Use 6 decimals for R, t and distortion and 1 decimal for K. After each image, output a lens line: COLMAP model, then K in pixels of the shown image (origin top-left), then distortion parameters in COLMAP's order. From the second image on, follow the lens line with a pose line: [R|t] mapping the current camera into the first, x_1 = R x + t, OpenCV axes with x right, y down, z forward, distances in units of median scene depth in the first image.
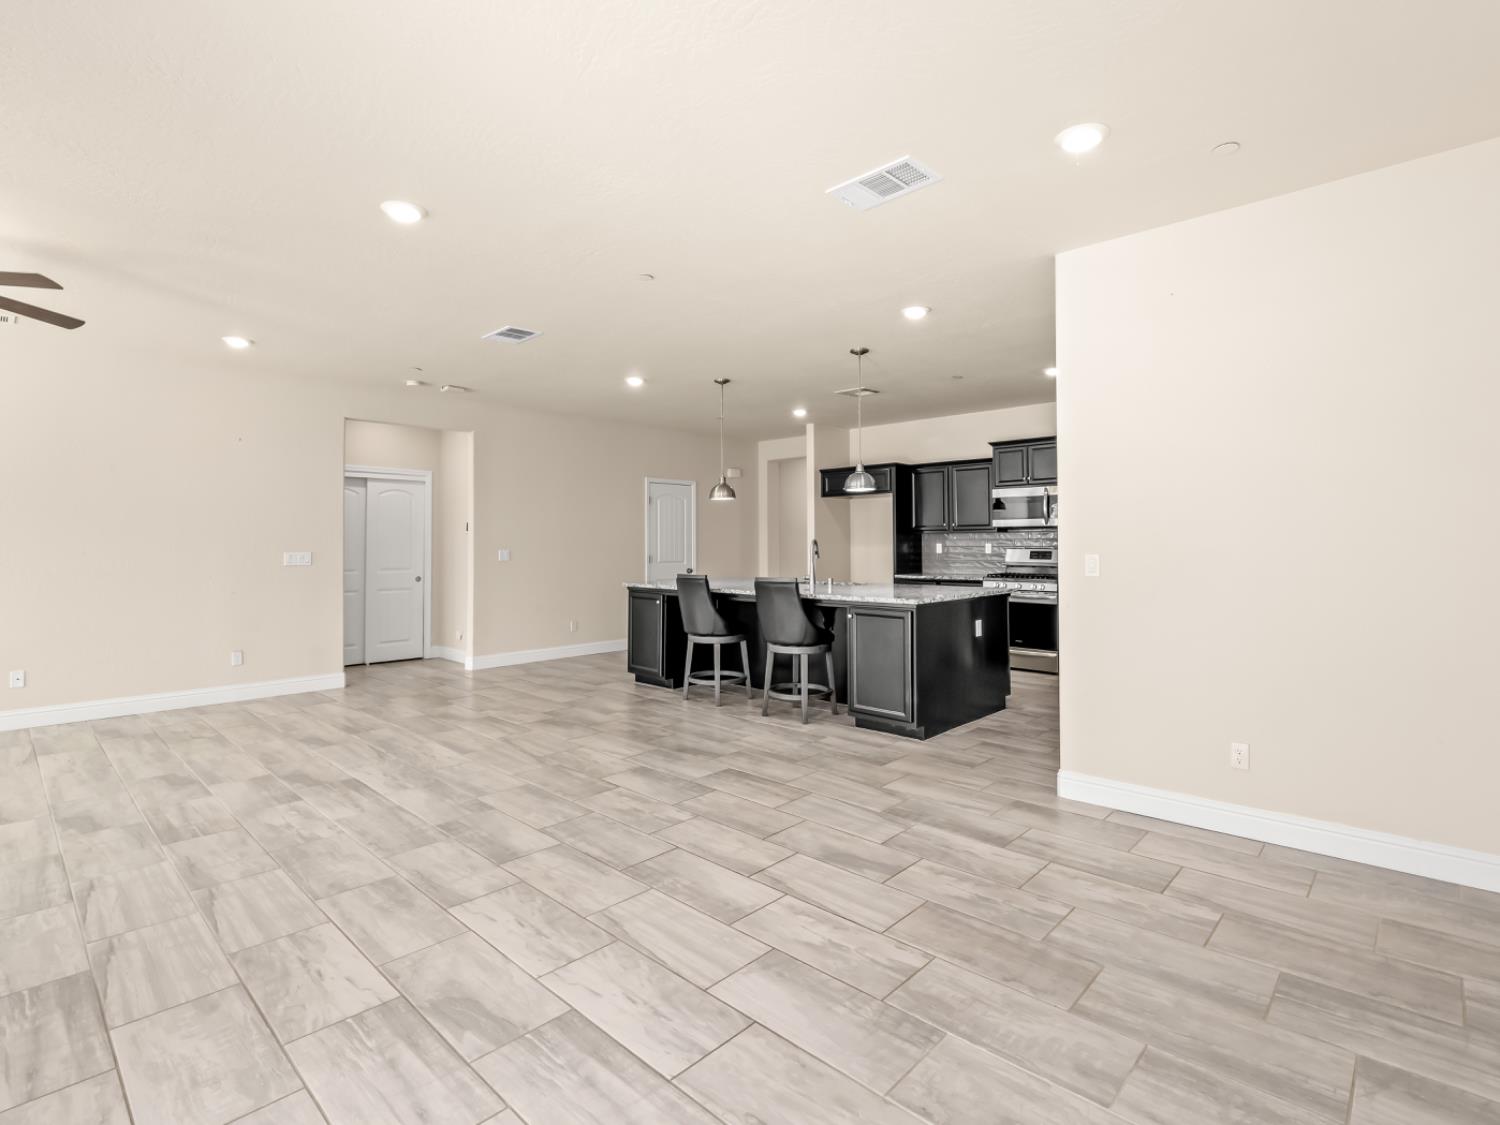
lens RADIAL K [[732.3, 0, 748.6], [0, 732.3, 526.5], [0, 0, 1]] dist [-0.009839, -0.006793]
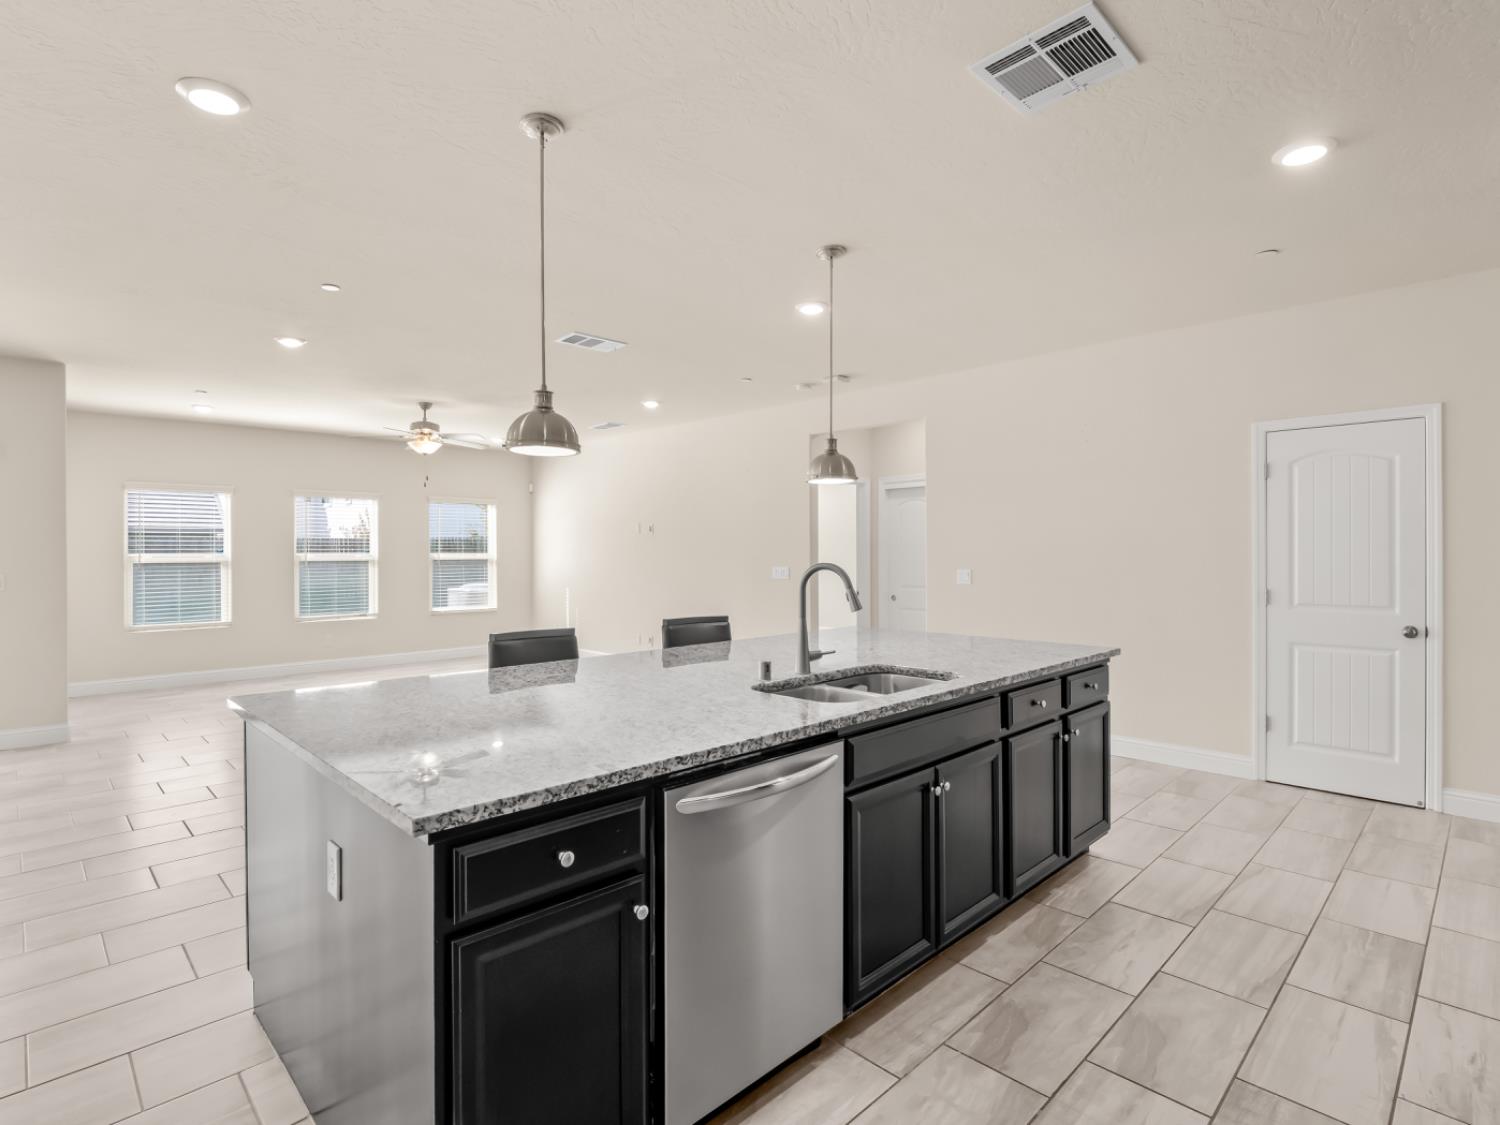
lens RADIAL K [[757.5, 0, 763.4], [0, 757.5, 554.1], [0, 0, 1]] dist [-0.004644, -0.006349]
pose [[-0.019452, 0.004575, -0.999800, 0.529968], [0.026673, 0.999636, 0.004056, 0.010693], [0.999455, -0.026589, -0.019567, 1.010555]]
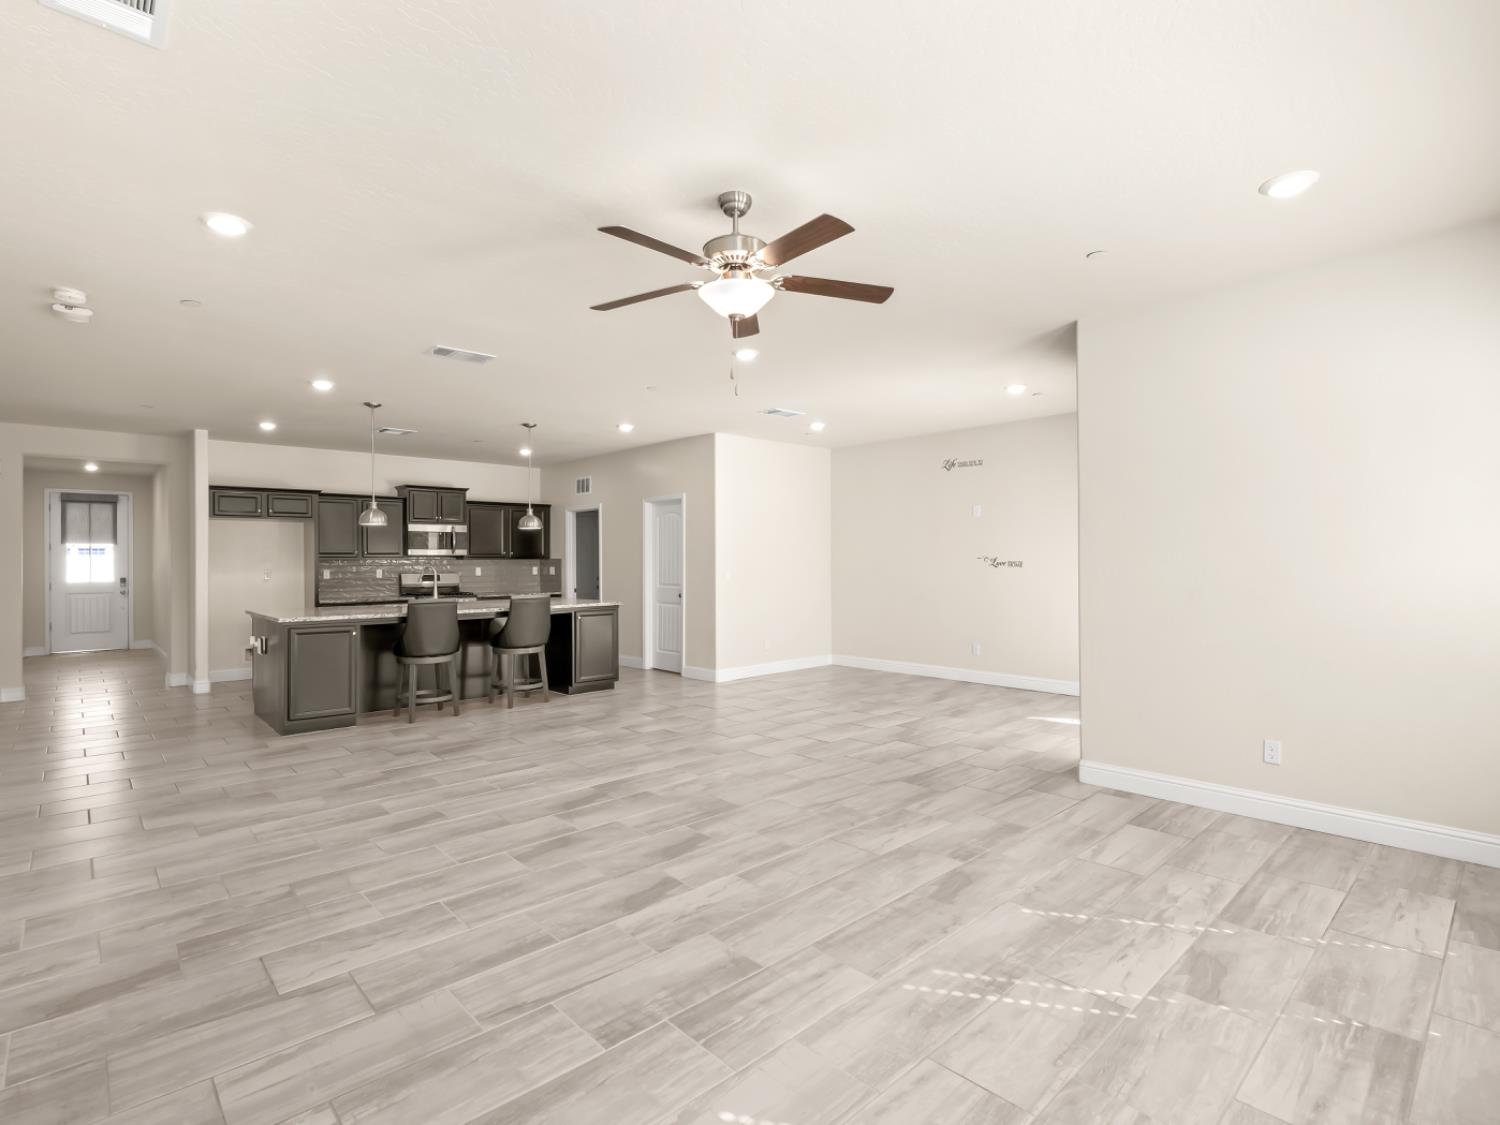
lens RADIAL K [[732.3, 0, 744.9], [0, 732.3, 560.8], [0, 0, 1]] dist [-0.009839, -0.006793]
pose [[0.075191, 0.005674, 0.997153, -1.026788], [-0.014679, 0.999882, -0.004583, 0.008878], [-0.997061, -0.014293, 0.075265, 0.445879]]
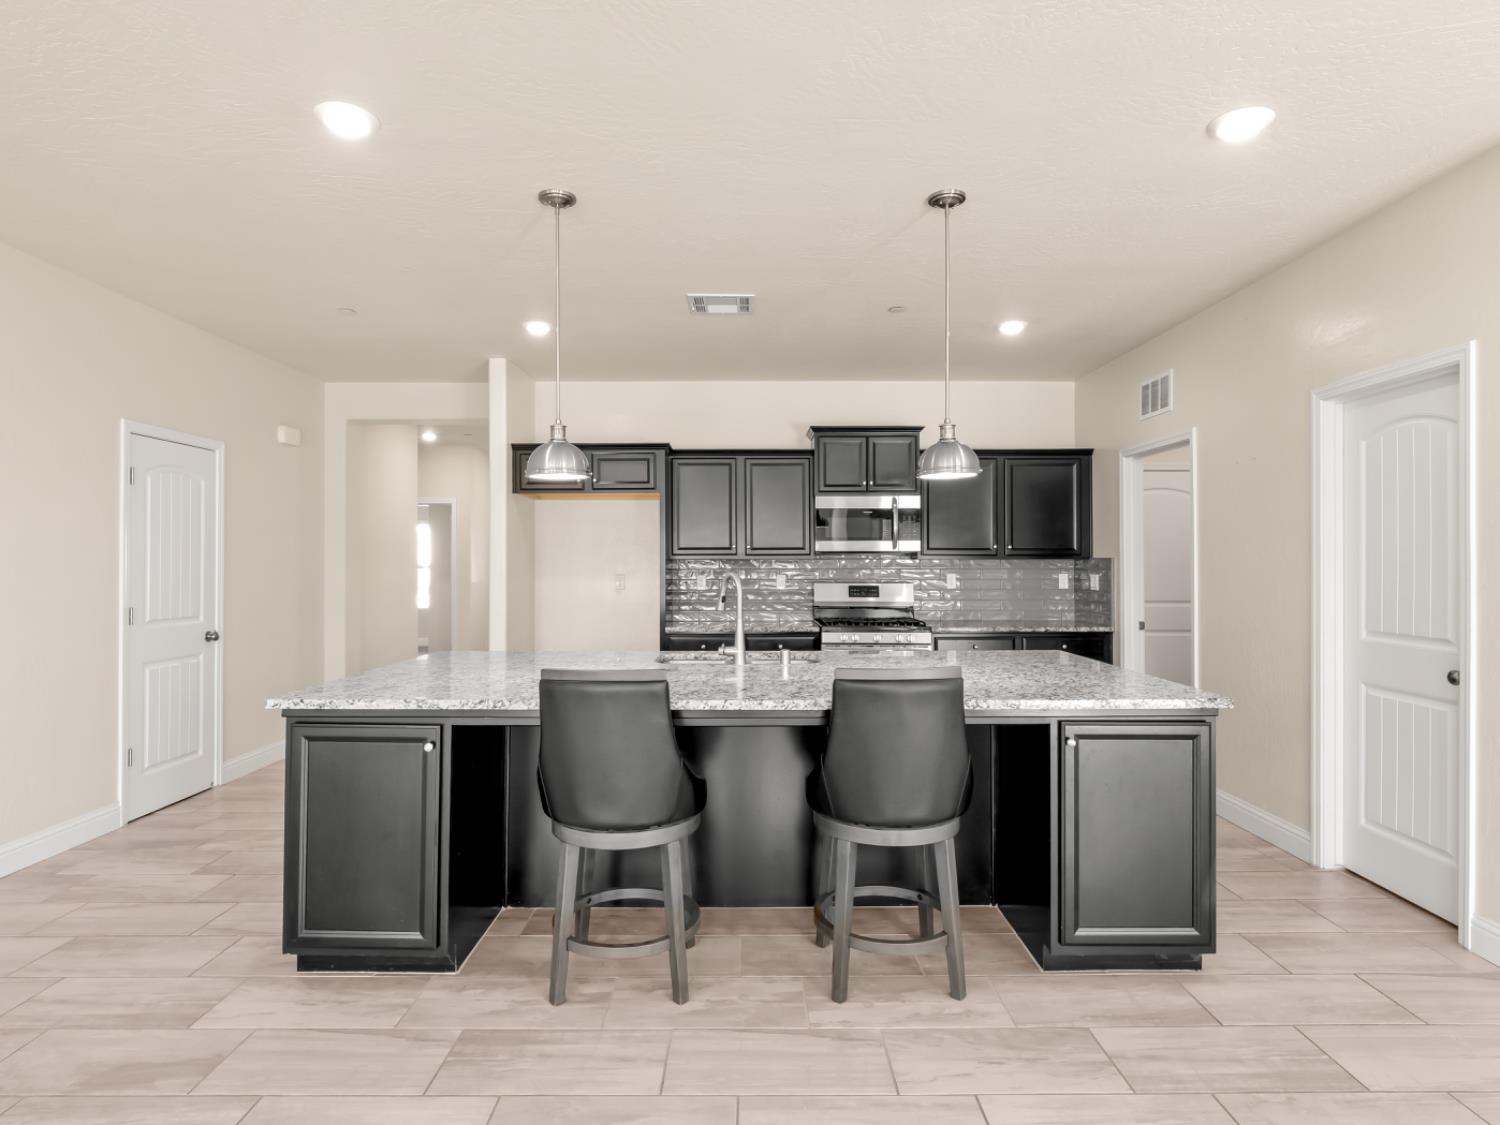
lens RADIAL K [[823.8, 0, 751.3], [0, 823.8, 558.4], [0, 0, 1]] dist [-0.004457, 0.001058]
pose [[0.728042, 0.008108, 0.685484, -0.292221], [-0.016896, 0.999839, 0.006118, 0.004549], [-0.685324, -0.016036, 0.728062, 0.603385]]
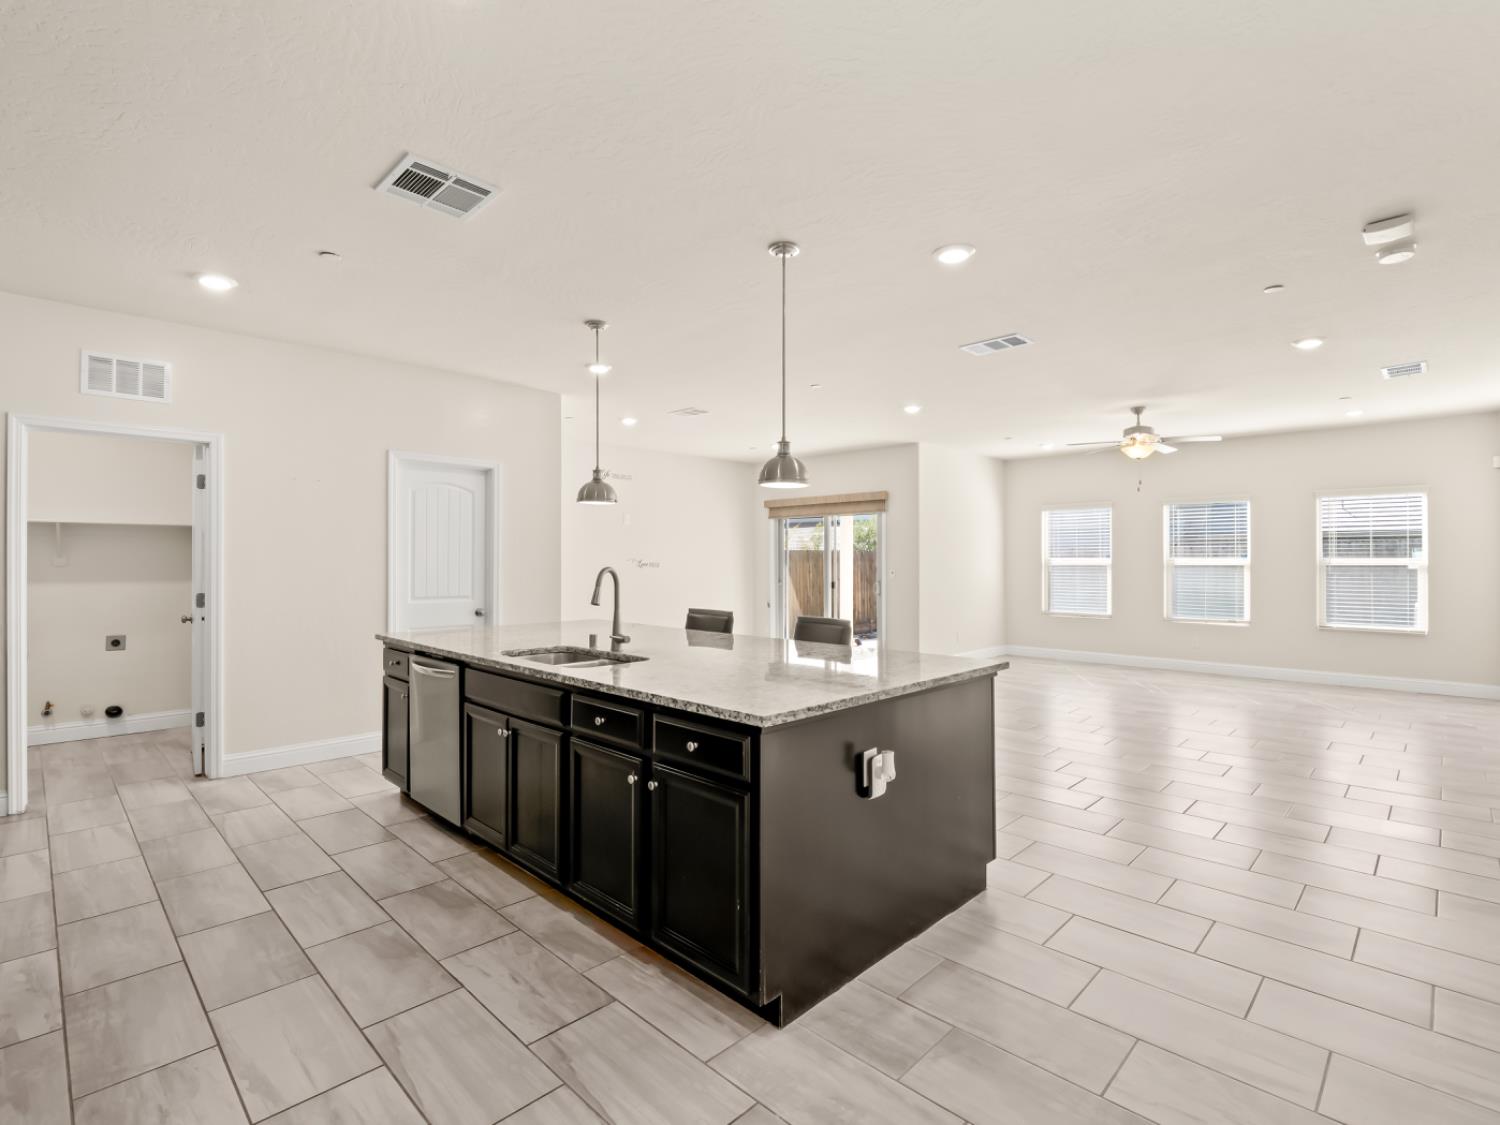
lens RADIAL K [[732.3, 0, 743.0], [0, 732.3, 552.2], [0, 0, 1]] dist [-0.009839, -0.006793]
pose [[-0.999619, 0.004105, 0.027277, -0.020157], [0.003215, 0.999464, -0.032584, 0.025470], [-0.027396, -0.032484, -0.999097, 1.578559]]
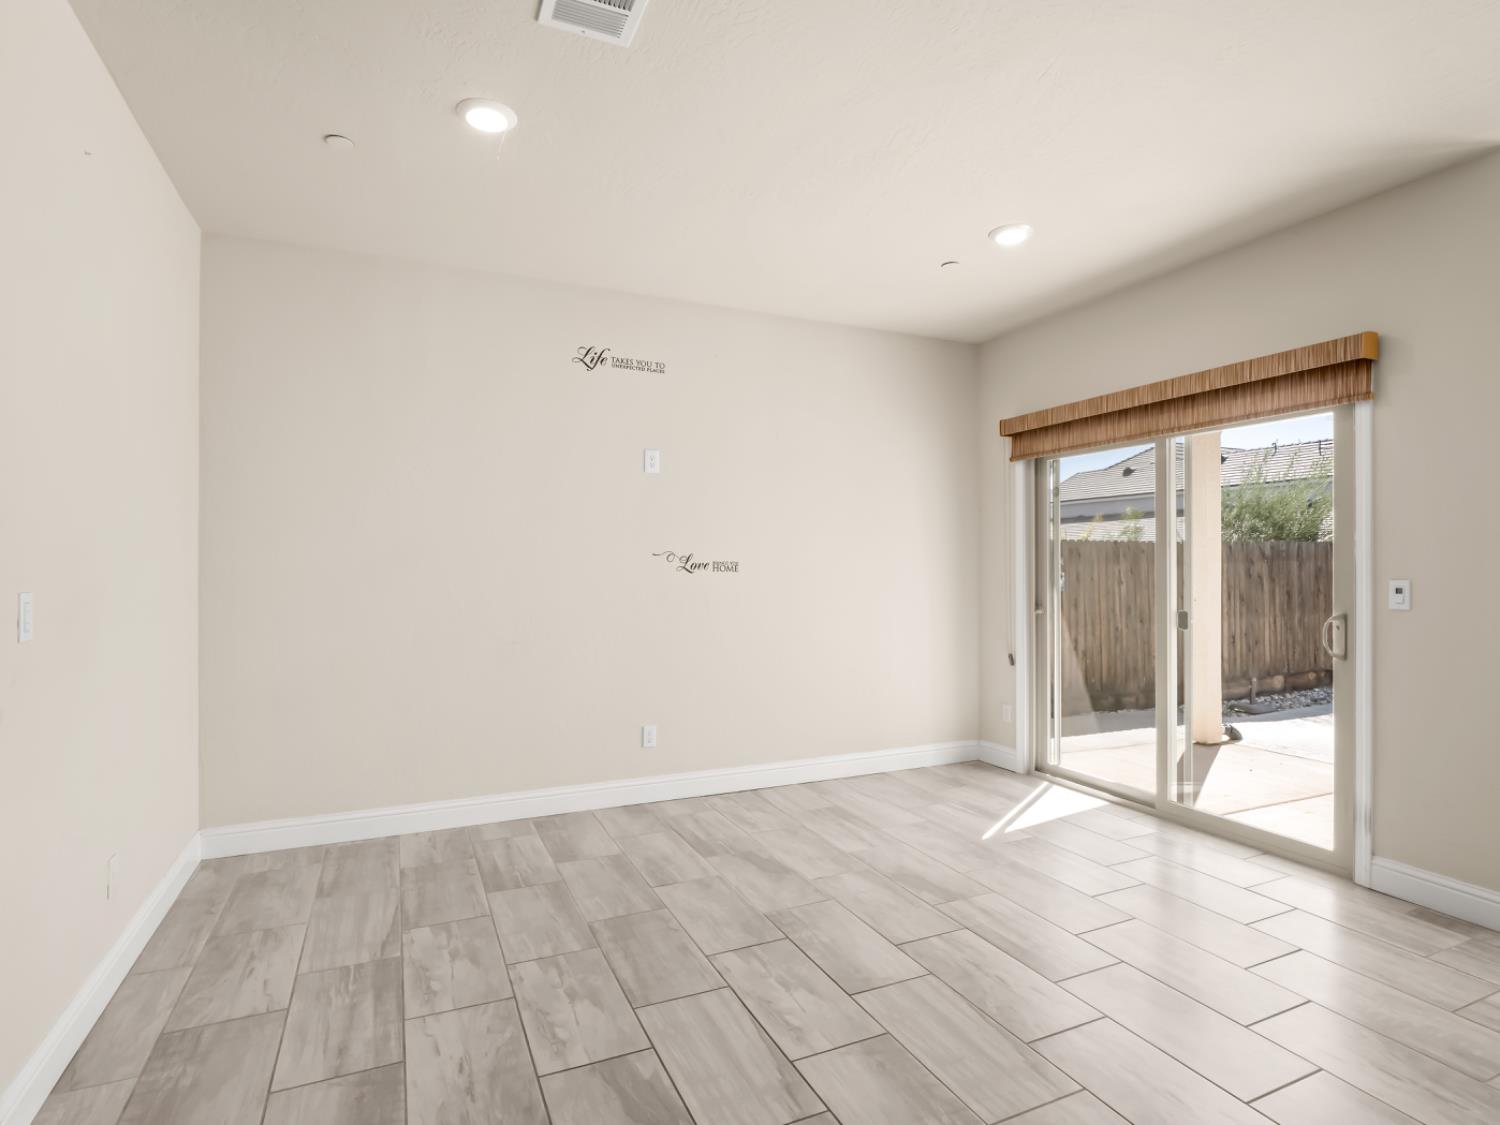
lens RADIAL K [[757.5, 0, 752.3], [0, 757.5, 565.8], [0, 0, 1]] dist [-0.004644, -0.006349]
pose [[-0.923724, 0.004175, 0.383036, -0.082415], [-0.004130, 0.999774, -0.020857, 0.015837], [-0.383037, -0.020848, -0.923498, 0.717256]]
